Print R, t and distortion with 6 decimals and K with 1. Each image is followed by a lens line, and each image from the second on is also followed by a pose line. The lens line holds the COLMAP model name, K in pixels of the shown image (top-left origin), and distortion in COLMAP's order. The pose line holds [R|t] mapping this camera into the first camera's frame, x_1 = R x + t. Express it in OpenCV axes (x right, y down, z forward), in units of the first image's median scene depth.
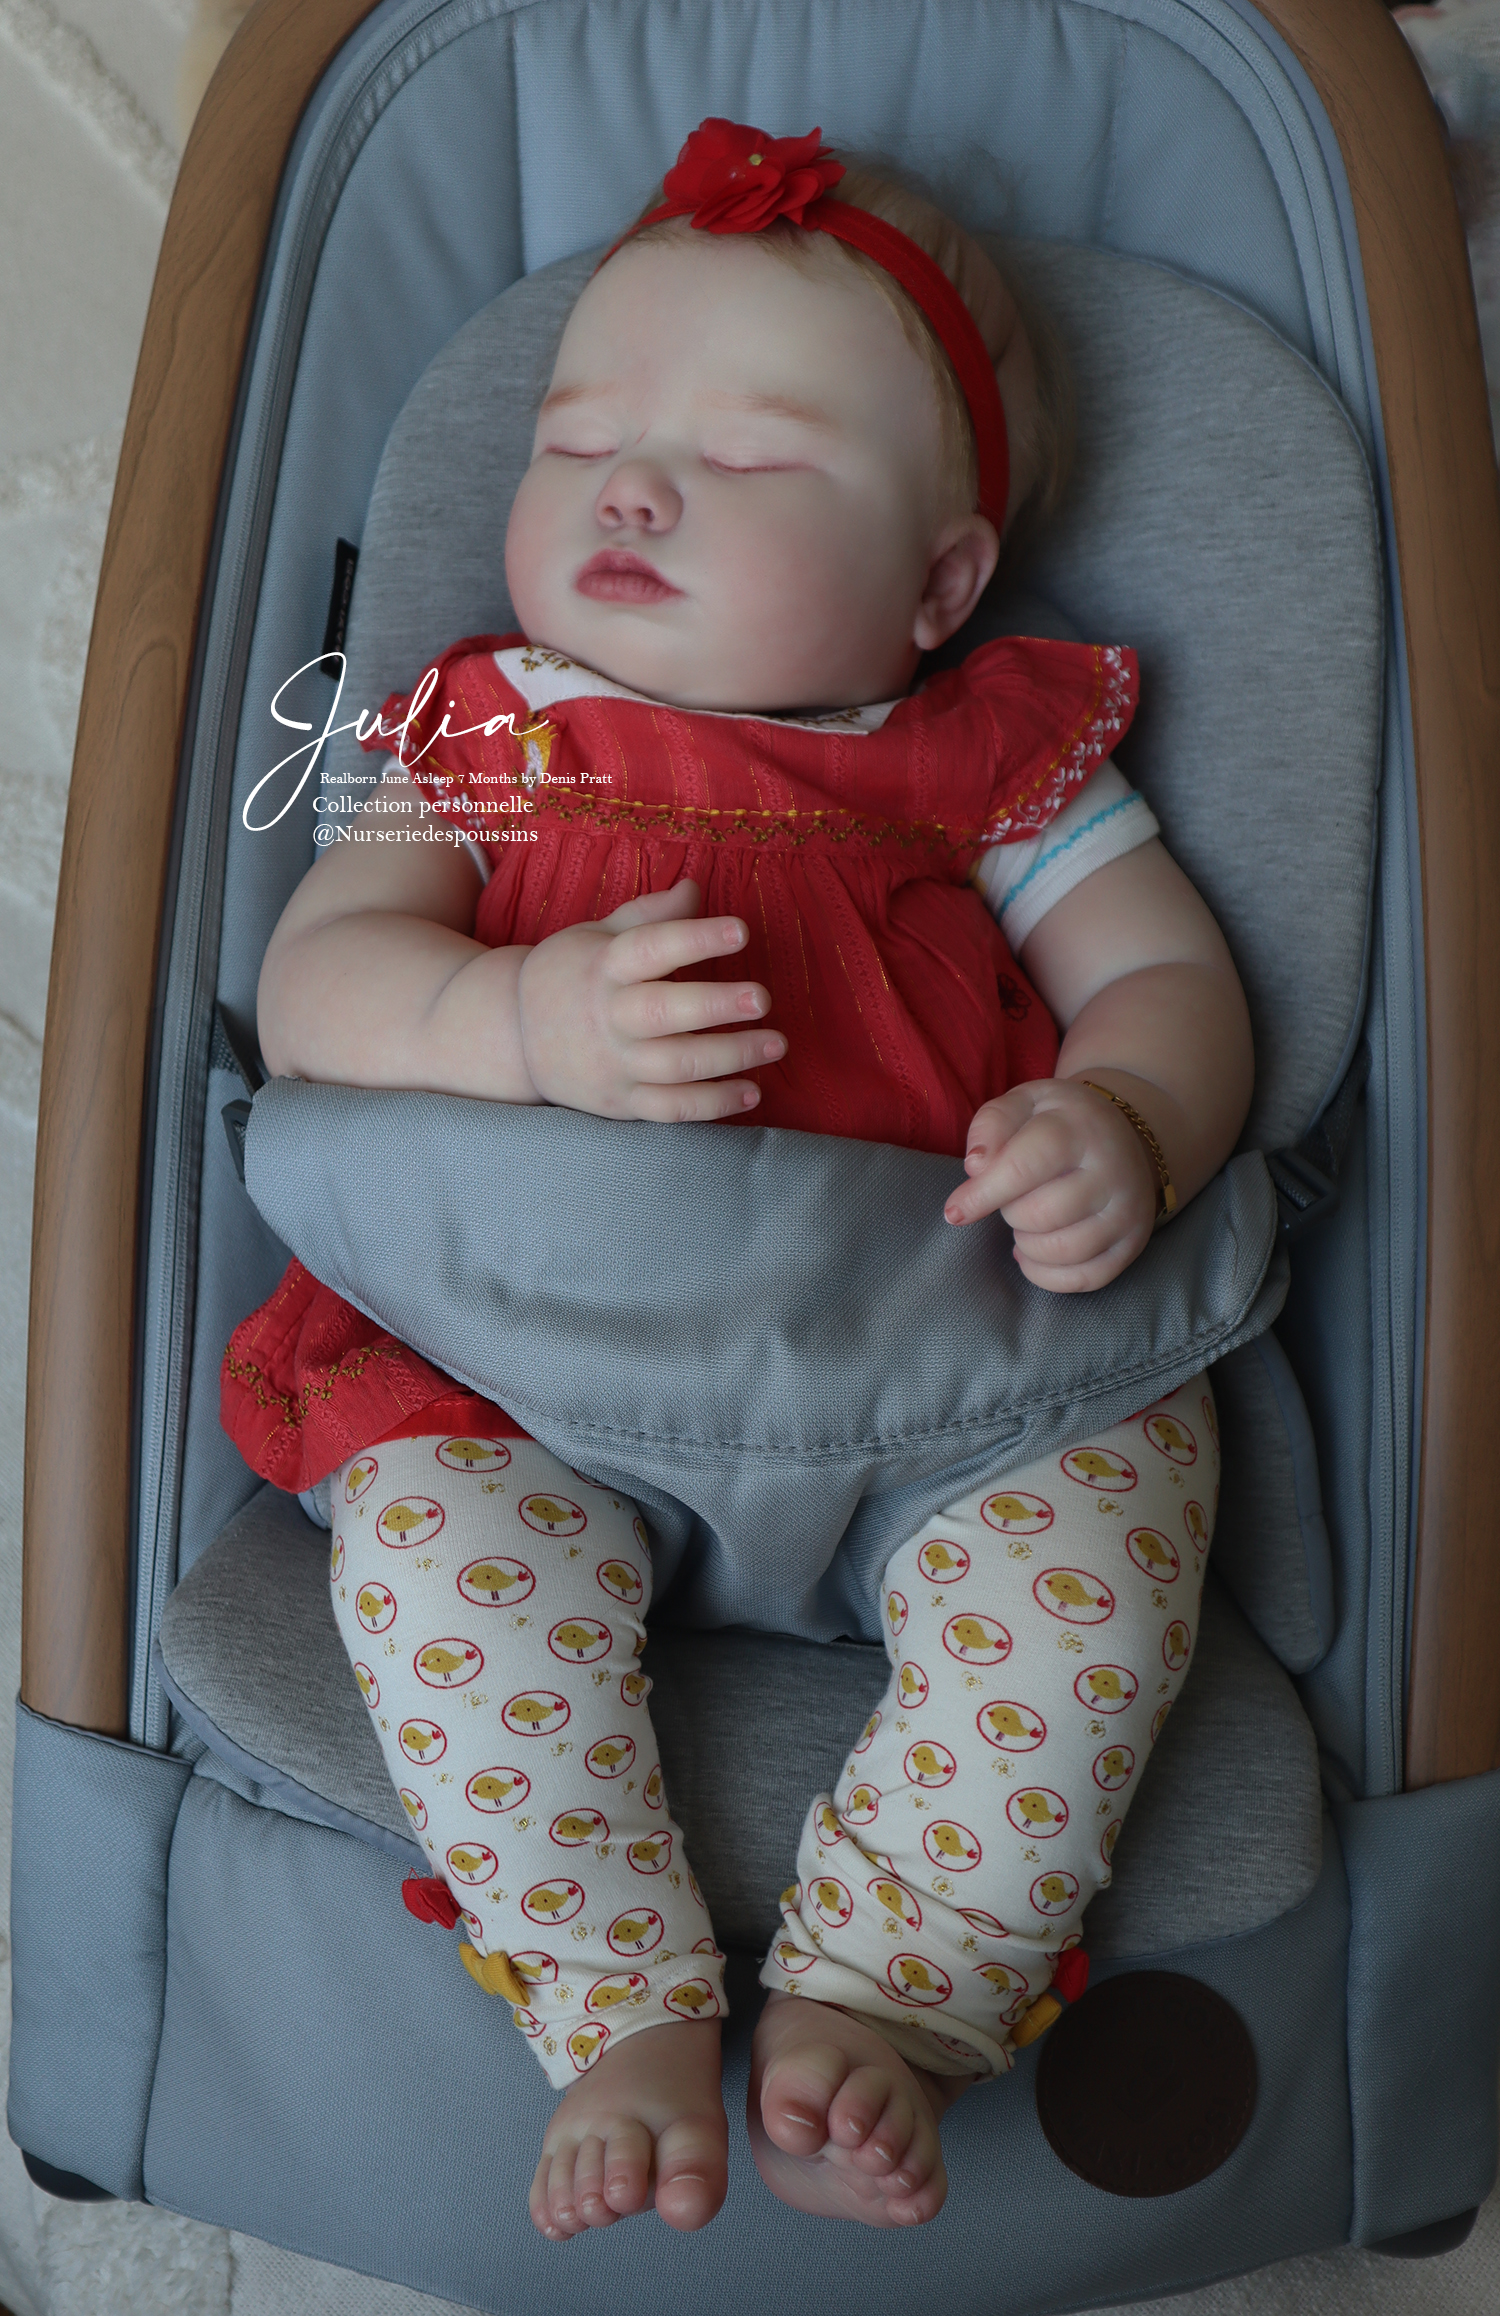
lens RADIAL K [[2051.1, 0, 750.0], [0, 2051.1, 1158.0], [0, 0, 1]] dist [-0.107951, 0.237051]
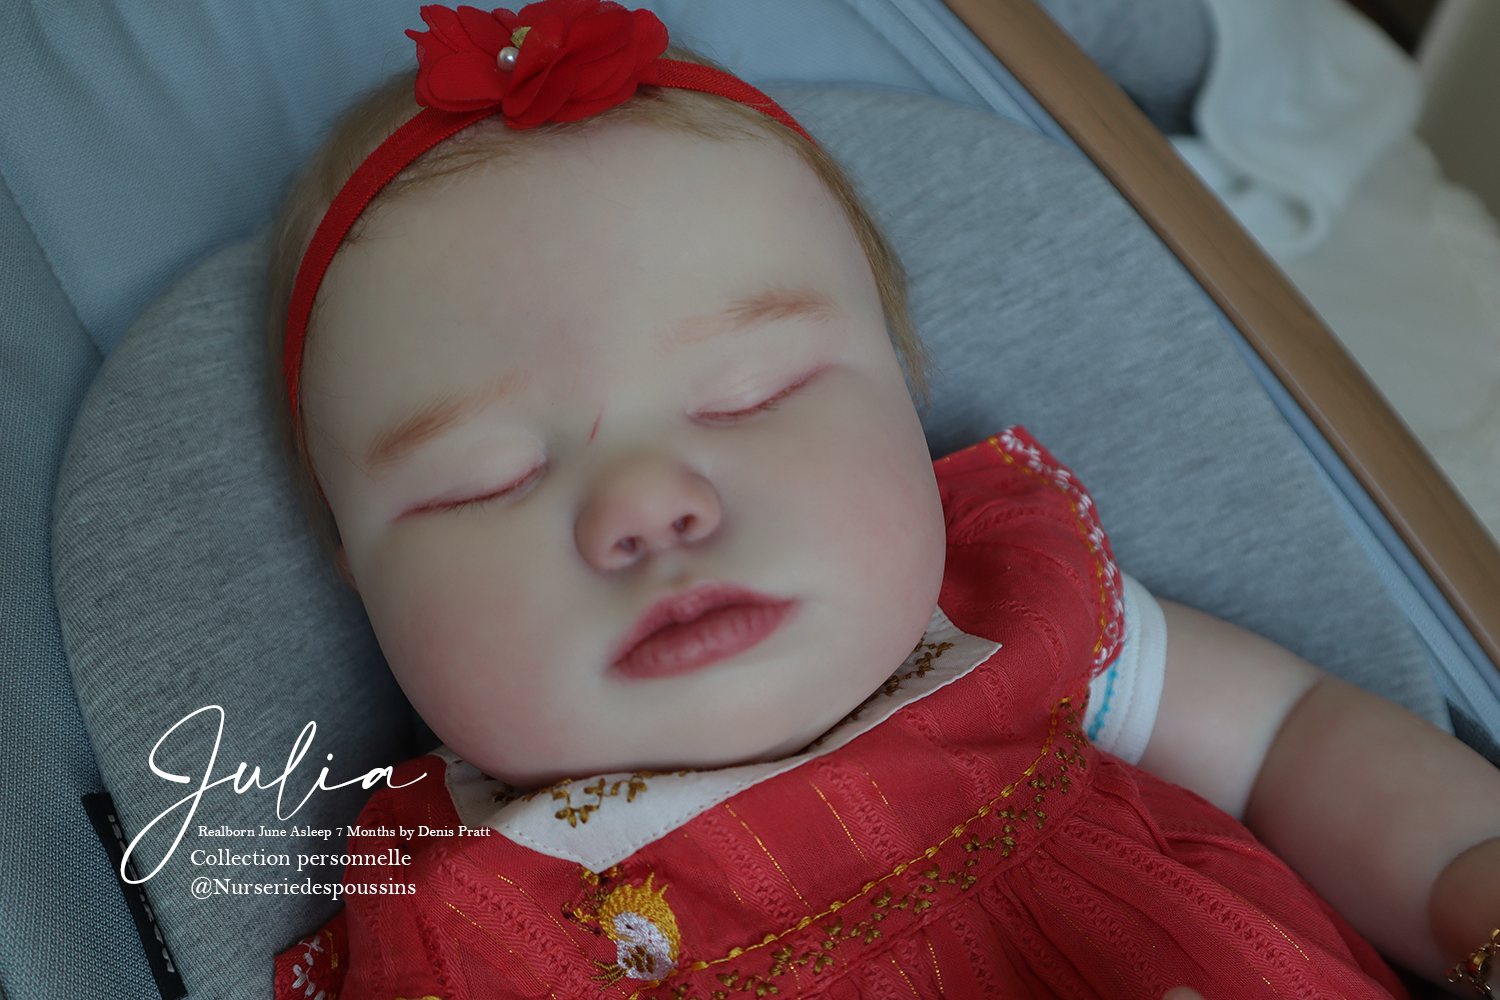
lens RADIAL K [[1256.5, 0, 750.9], [0, 1256.5, 484.4], [0, 0, 1]] dist [-0.074493, 0.151204]
pose [[0.722033, -0.421833, 0.548384, -0.229492], [0.524645, 0.850538, -0.036517, -0.276298], [-0.451017, 0.314074, 0.835429, 0.596439]]
